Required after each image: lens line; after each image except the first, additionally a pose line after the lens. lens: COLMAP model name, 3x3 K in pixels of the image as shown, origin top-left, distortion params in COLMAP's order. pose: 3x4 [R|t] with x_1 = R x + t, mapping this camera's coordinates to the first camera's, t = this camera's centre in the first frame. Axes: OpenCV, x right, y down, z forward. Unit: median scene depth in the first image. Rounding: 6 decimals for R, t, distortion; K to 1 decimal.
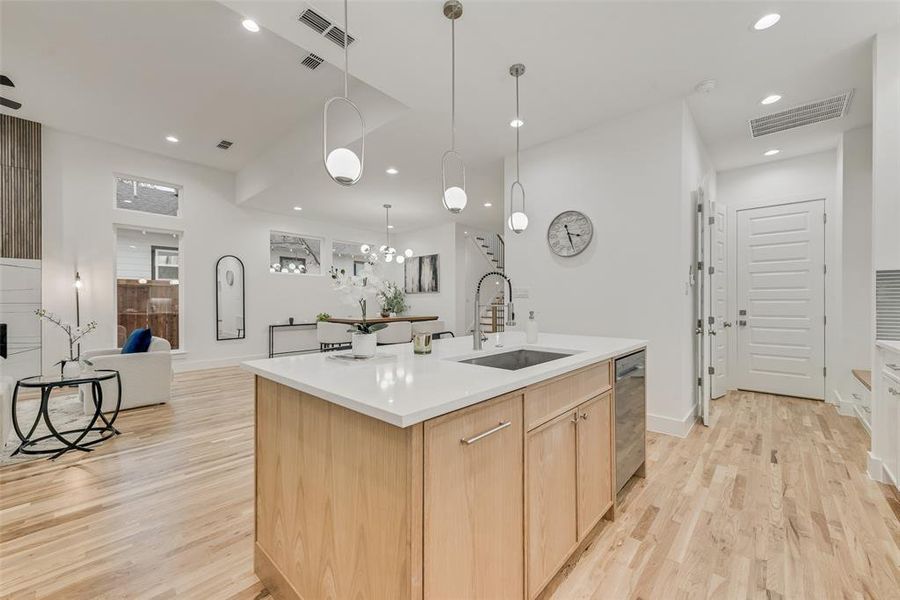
lens RADIAL K [[353.8, 0, 450.0], [0, 353.8, 300.0], [0, 0, 1]] dist [0.004449, -0.000013]
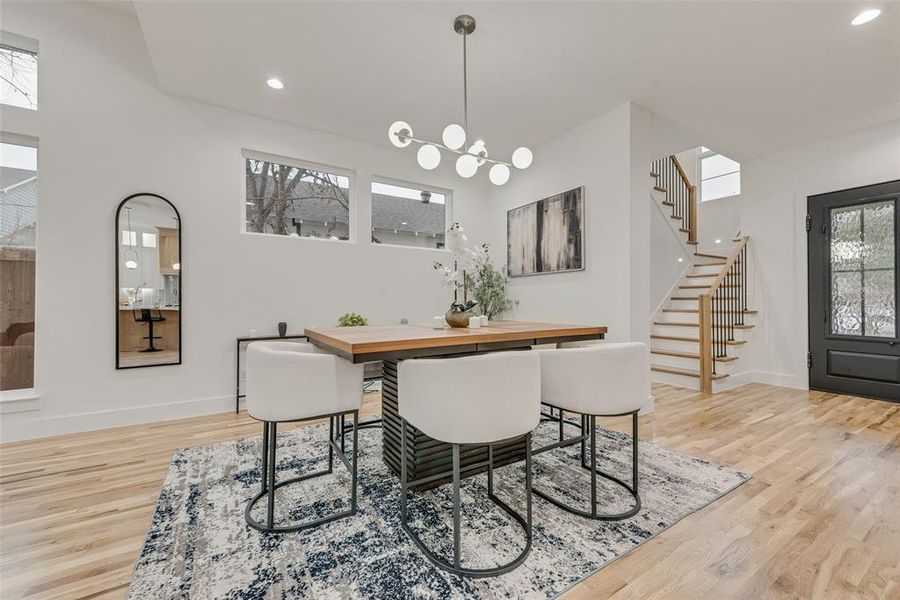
lens RADIAL K [[353.8, 0, 450.0], [0, 353.8, 300.0], [0, 0, 1]] dist [0.004449, -0.000013]
pose [[0.962855, 0.000321, -0.270018, -0.073788], [0.000277, 0.999998, 0.002178, 0.015253], [0.270018, -0.002171, 0.962853, 0.510285]]
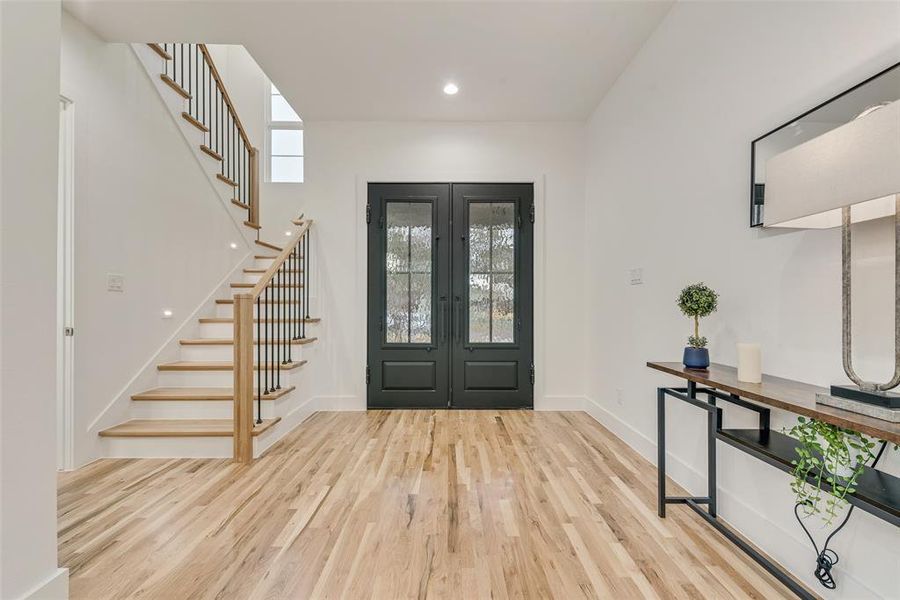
lens RADIAL K [[353.8, 0, 450.0], [0, 353.8, 300.0], [0, 0, 1]] dist [0.004449, -0.000013]
pose [[0.729248, 0.015114, 0.684083, 0.059913], [-0.006959, 0.999868, -0.014672, 0.016457], [-0.684214, 0.005939, 0.729257, 0.753584]]
